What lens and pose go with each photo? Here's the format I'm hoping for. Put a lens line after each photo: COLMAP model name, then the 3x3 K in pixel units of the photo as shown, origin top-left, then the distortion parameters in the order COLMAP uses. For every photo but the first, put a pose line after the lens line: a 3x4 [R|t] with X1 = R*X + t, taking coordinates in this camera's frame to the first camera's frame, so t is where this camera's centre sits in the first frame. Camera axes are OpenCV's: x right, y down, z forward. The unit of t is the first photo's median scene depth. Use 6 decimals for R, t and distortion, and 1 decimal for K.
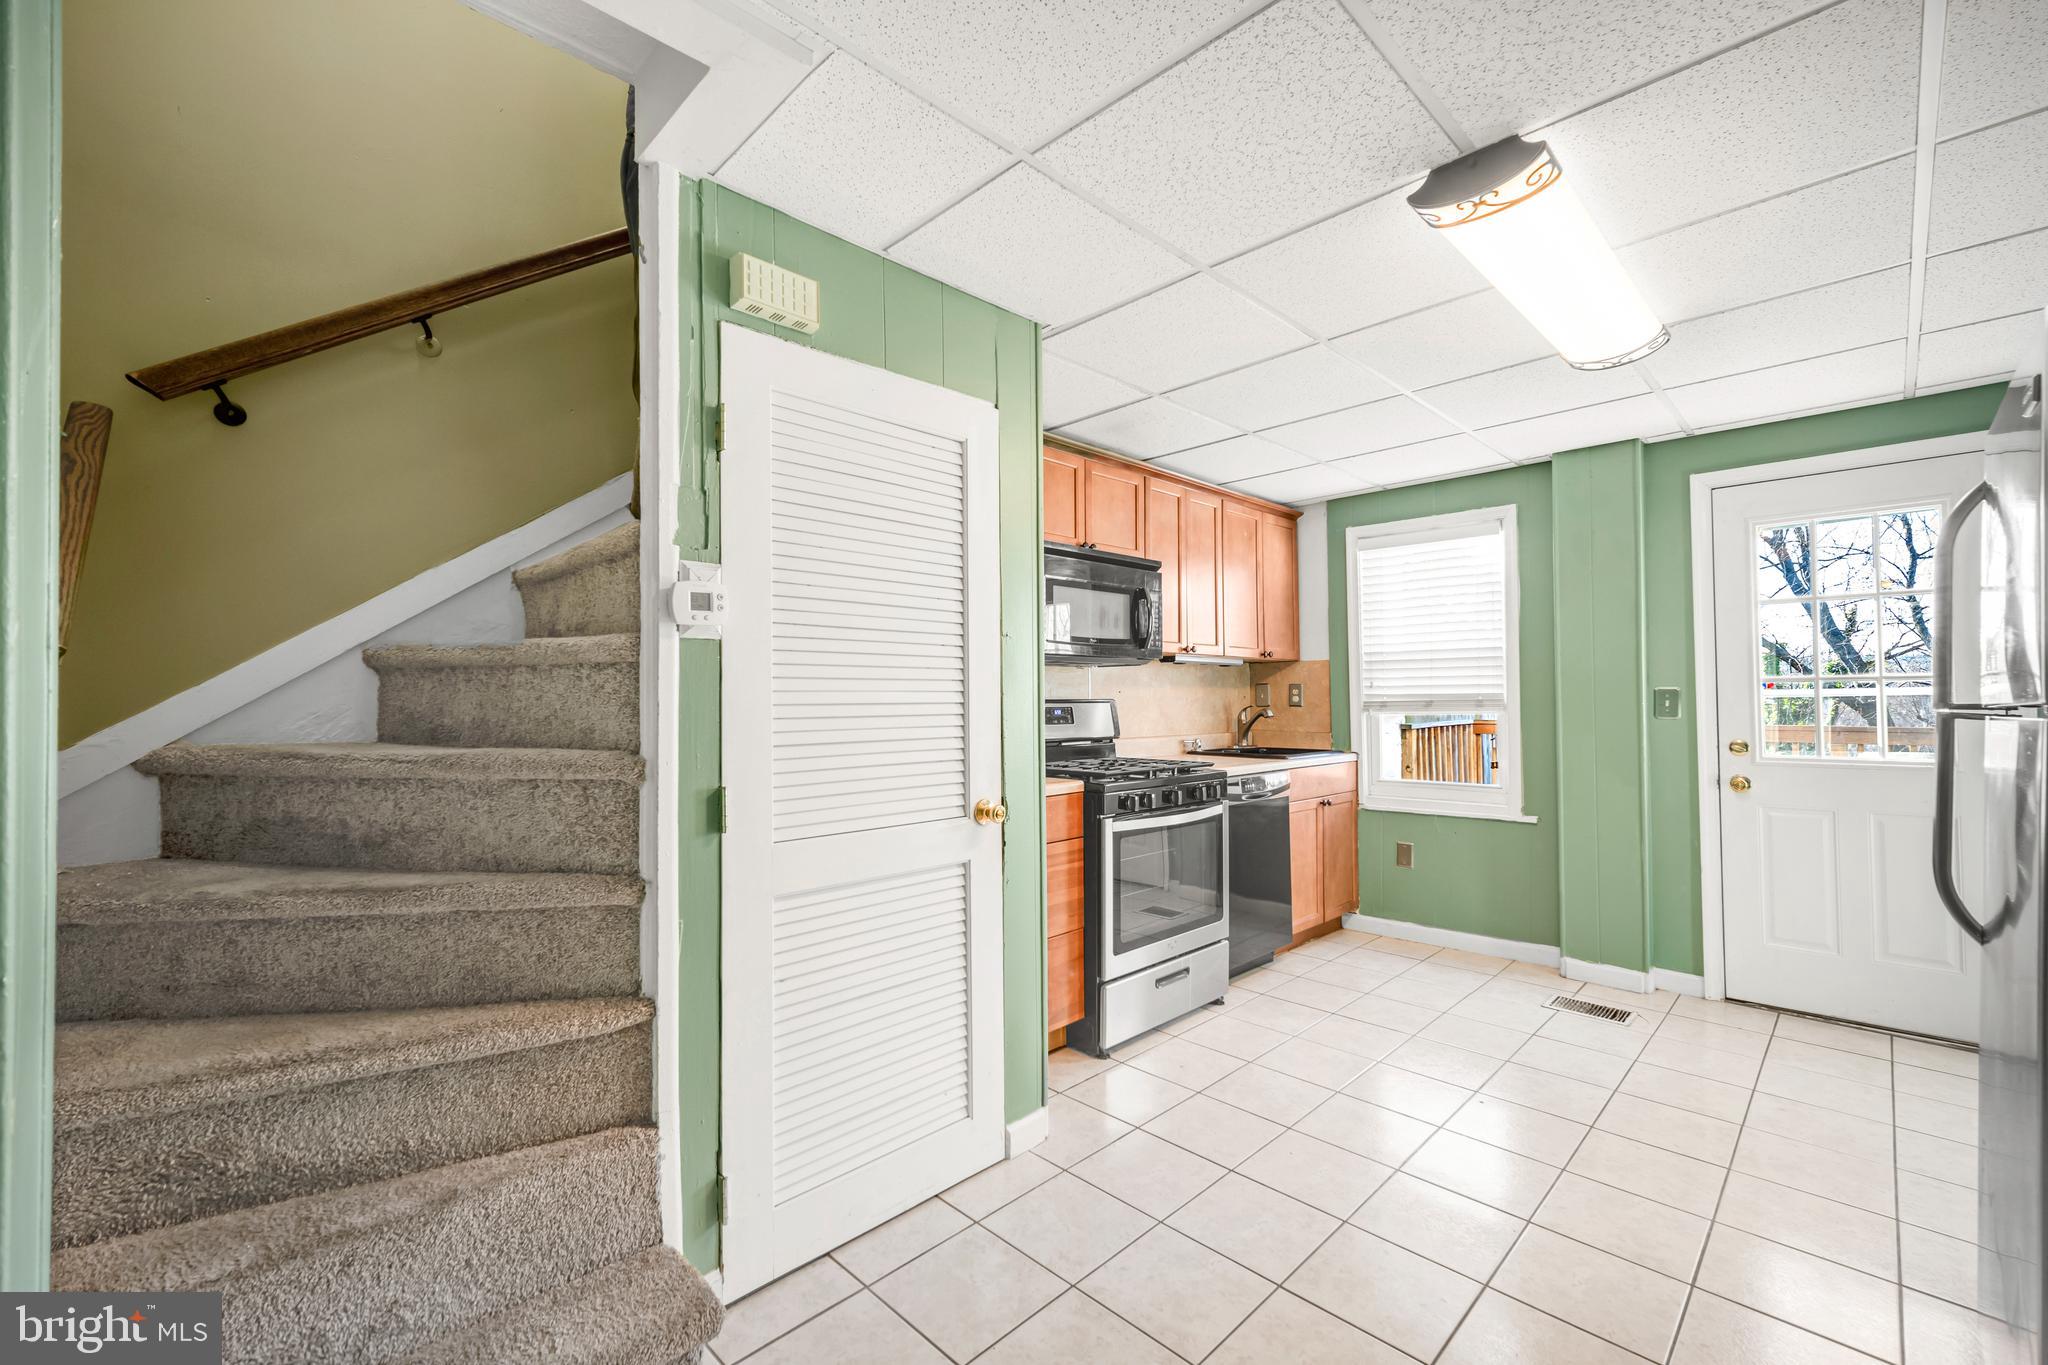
lens RADIAL K [[859.5, 0, 1024.0], [0, 859.5, 682.5], [0, 0, 1]] dist [0.000424, -0.000165]
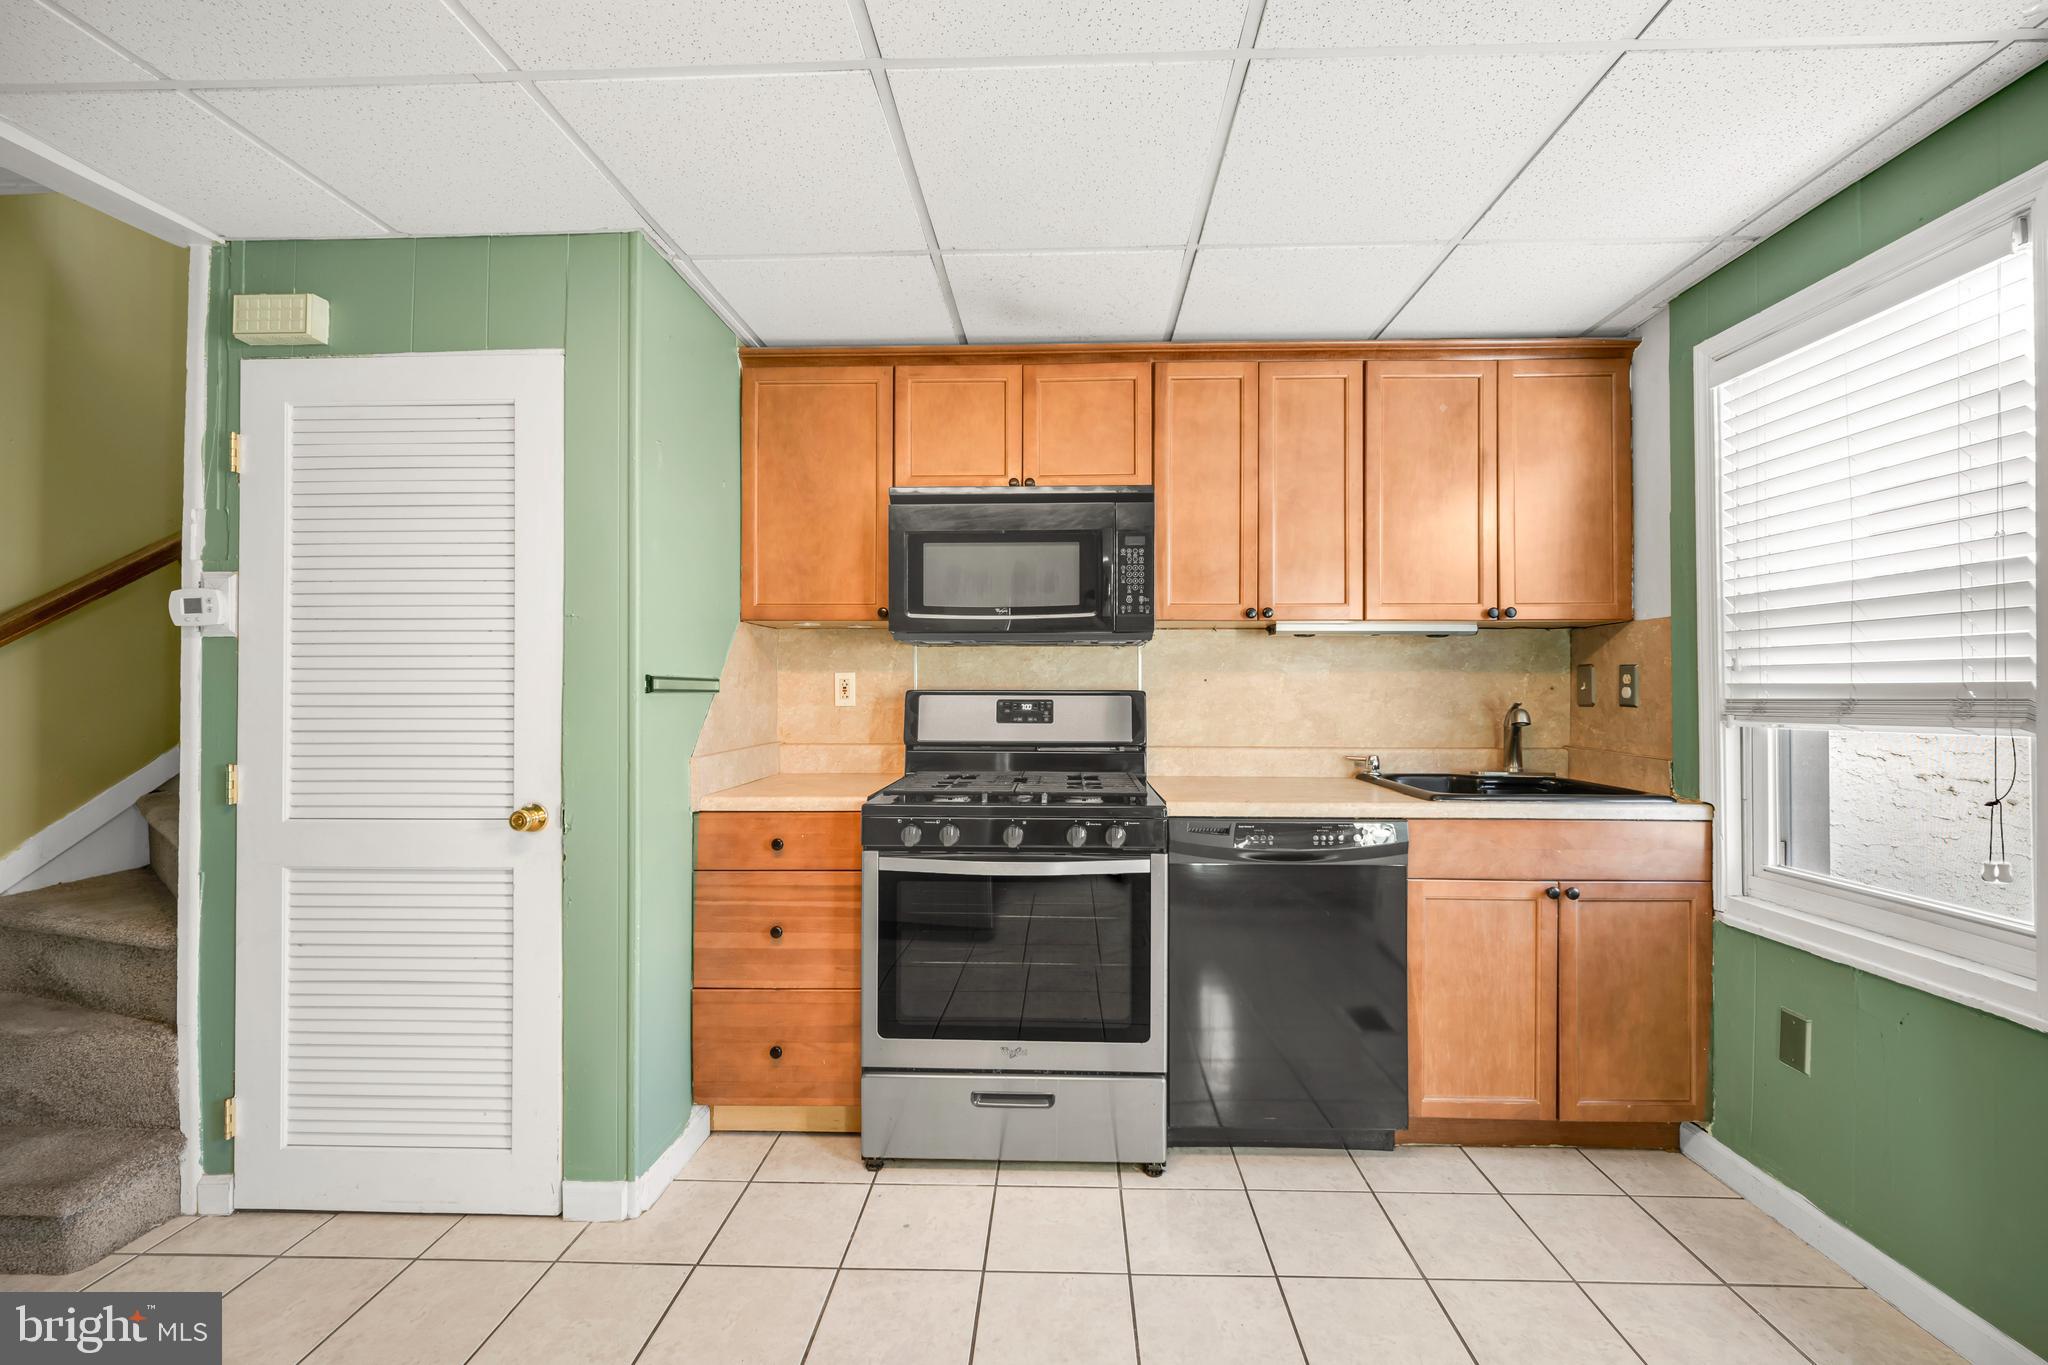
lens RADIAL K [[859.5, 0, 1024.0], [0, 859.5, 682.5], [0, 0, 1]] dist [0.000424, -0.000165]
pose [[0.684624, 0.001504, -0.728895, 0.538219], [0.009880, 0.999887, 0.011343, 0.003936], [0.728829, -0.014967, 0.684532, 0.433917]]
